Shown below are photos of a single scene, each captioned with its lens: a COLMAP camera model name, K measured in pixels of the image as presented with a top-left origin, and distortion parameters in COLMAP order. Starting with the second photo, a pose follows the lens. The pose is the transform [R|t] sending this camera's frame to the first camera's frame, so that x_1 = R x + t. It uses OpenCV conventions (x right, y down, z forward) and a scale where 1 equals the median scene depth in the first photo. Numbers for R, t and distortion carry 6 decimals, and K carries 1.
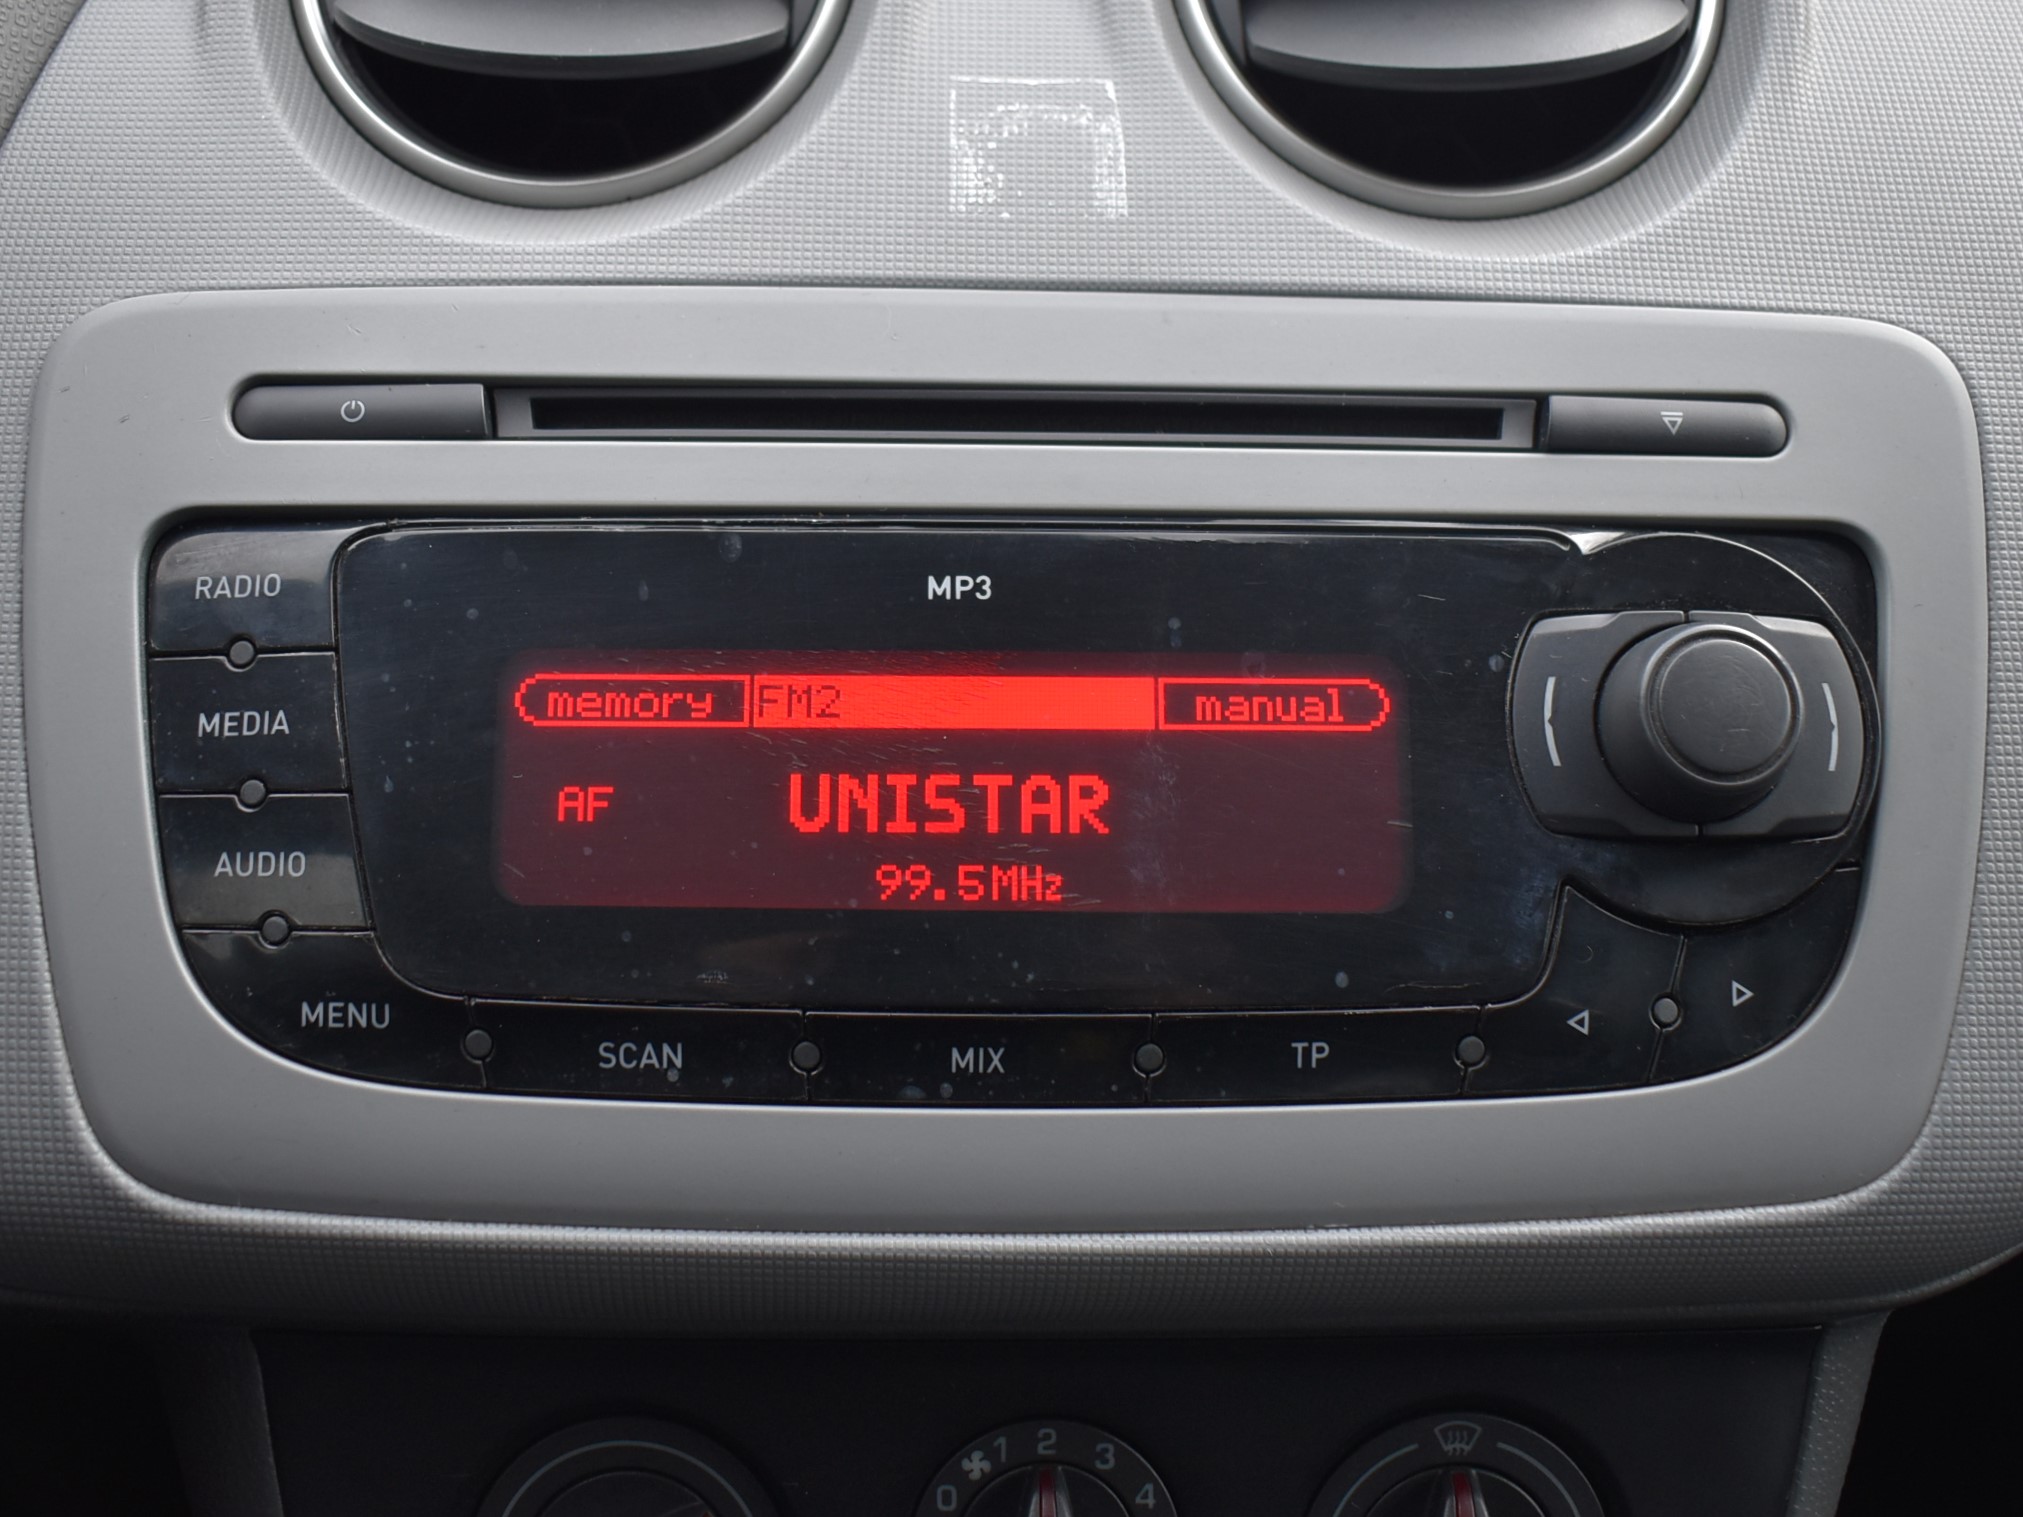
lens RADIAL K [[2415.8, 0, 1014.1], [0, 2415.8, 746.8], [0, 0, 1]] dist [-0.128002, 0.000000]
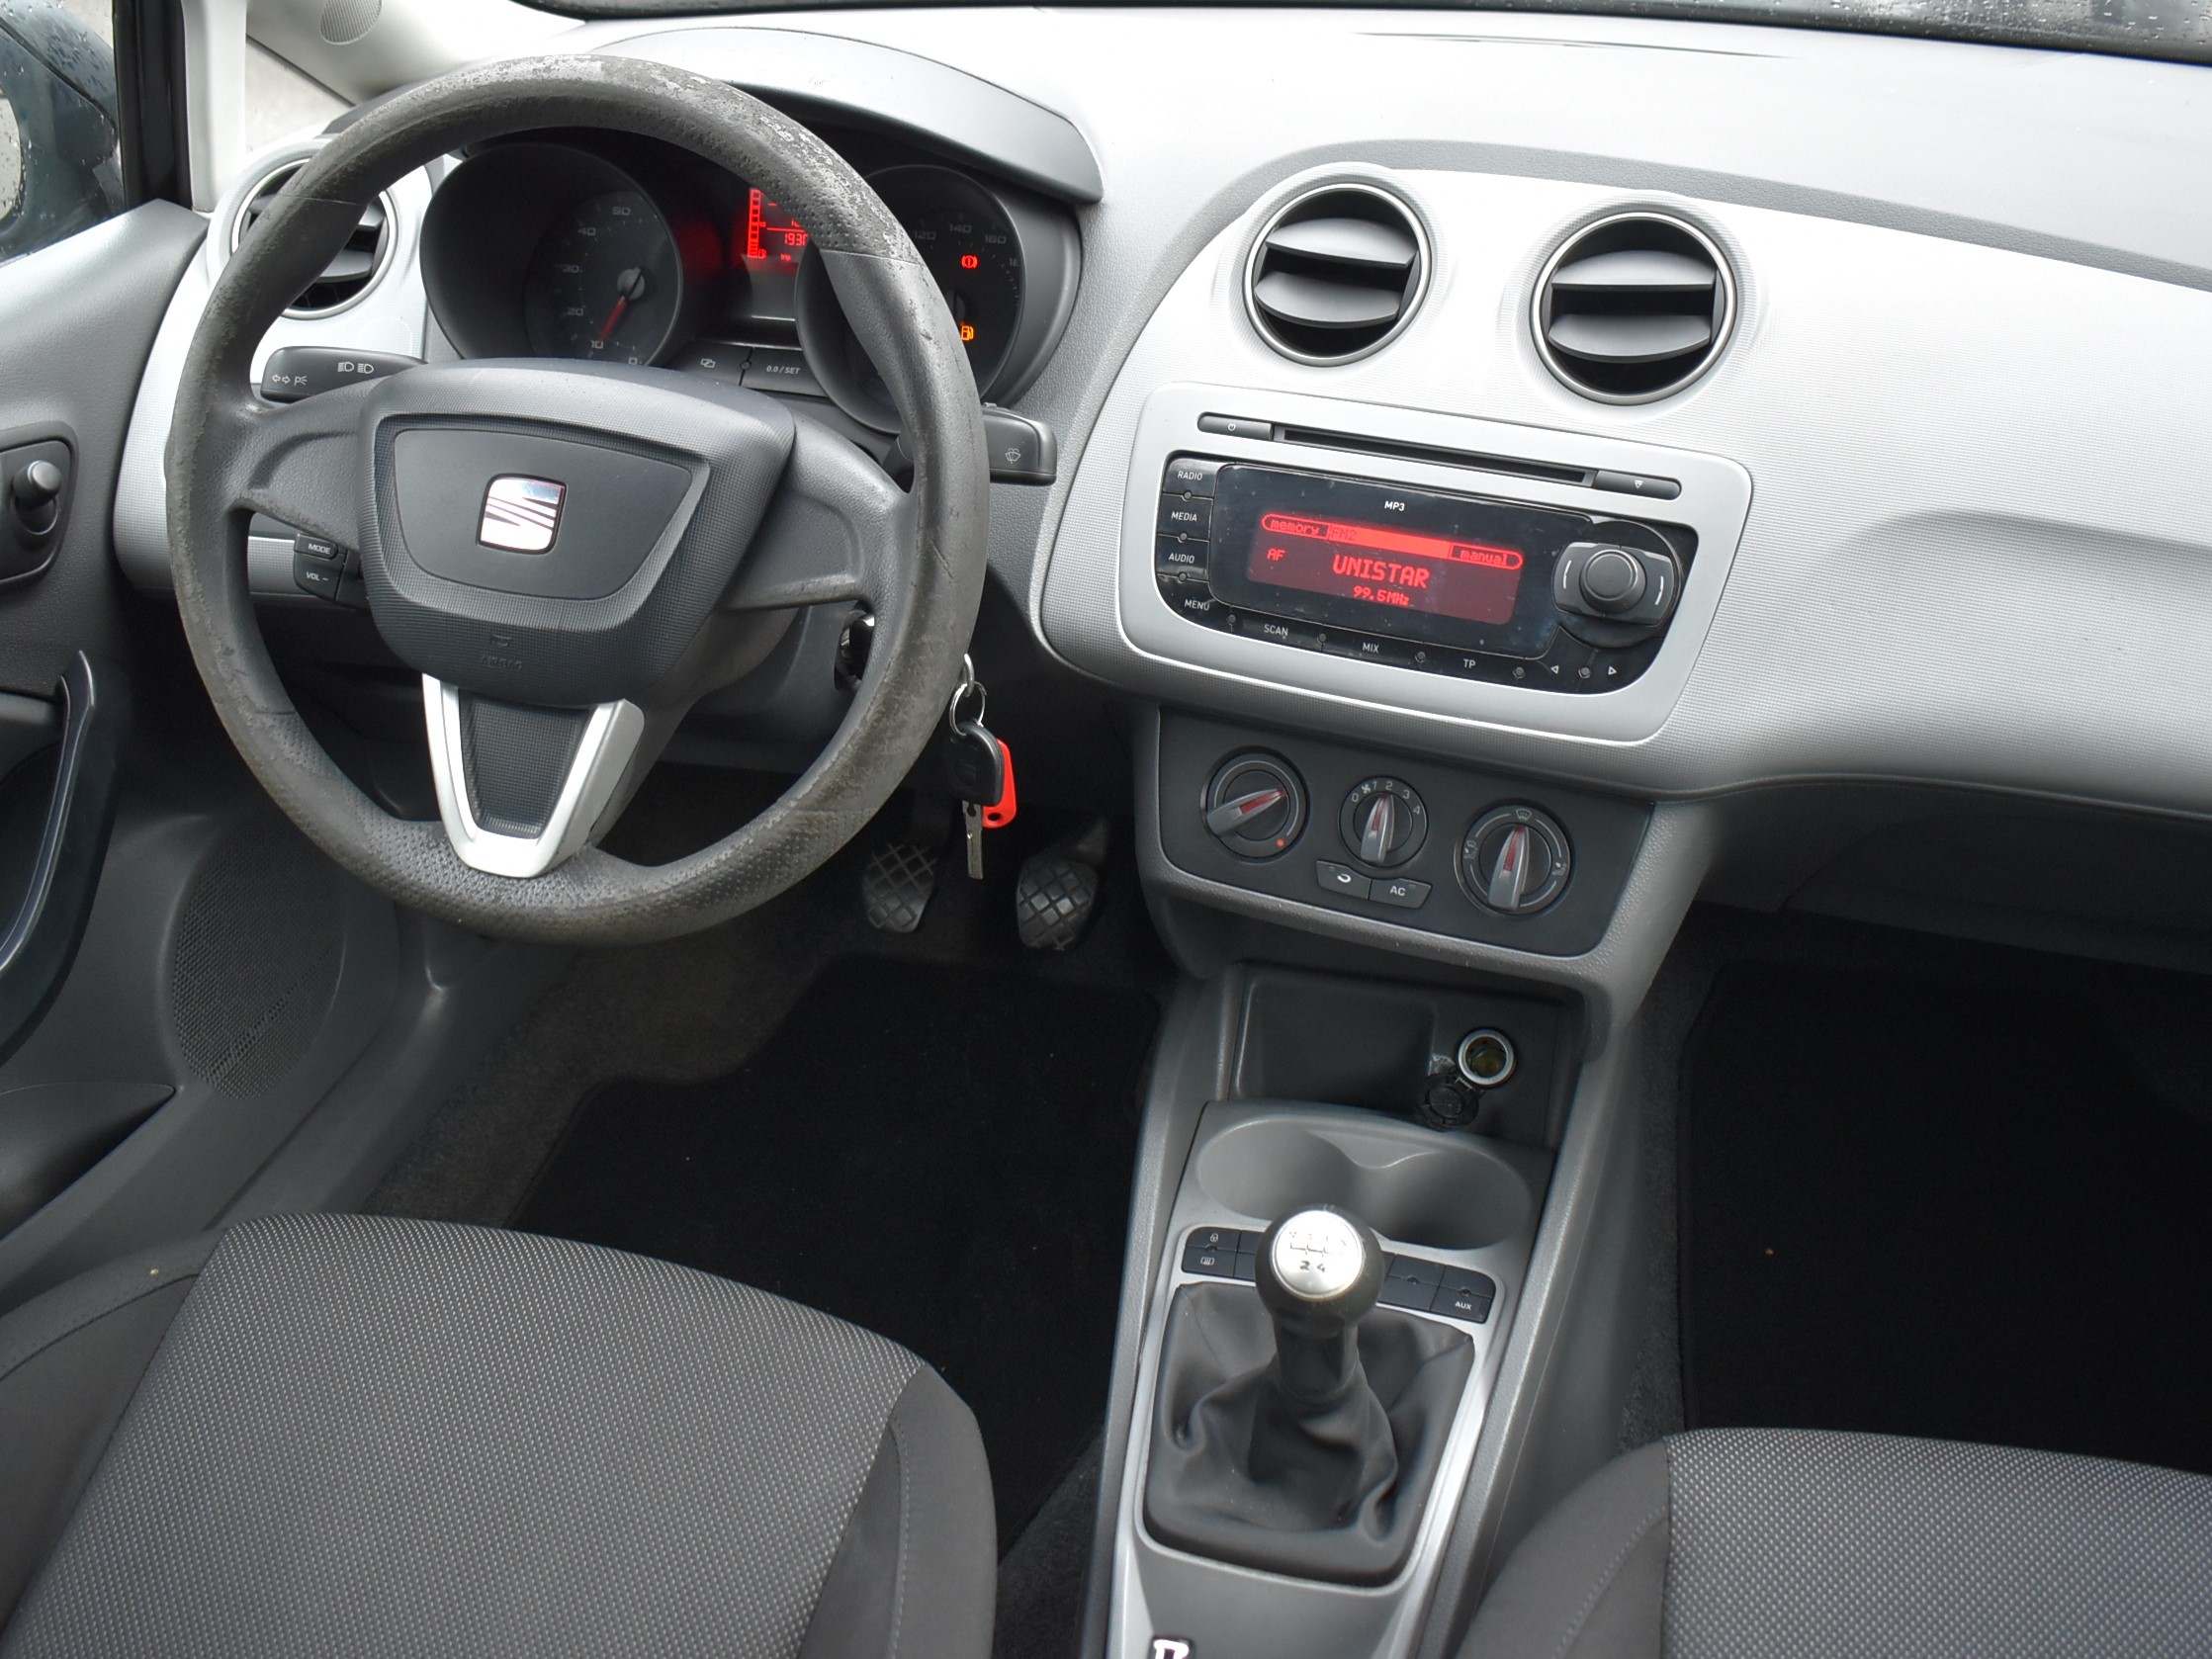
lens RADIAL K [[2641.3, 0, 1107.2], [0, 2641.3, 828.2], [0, 0, 1]] dist [-0.128002, 0.000000]
pose [[0.892326, 0.184482, -0.411972, 1.166117], [-0.161117, 0.982723, 0.091087, 0.099683], [0.421658, -0.014904, 0.906632, -2.369557]]
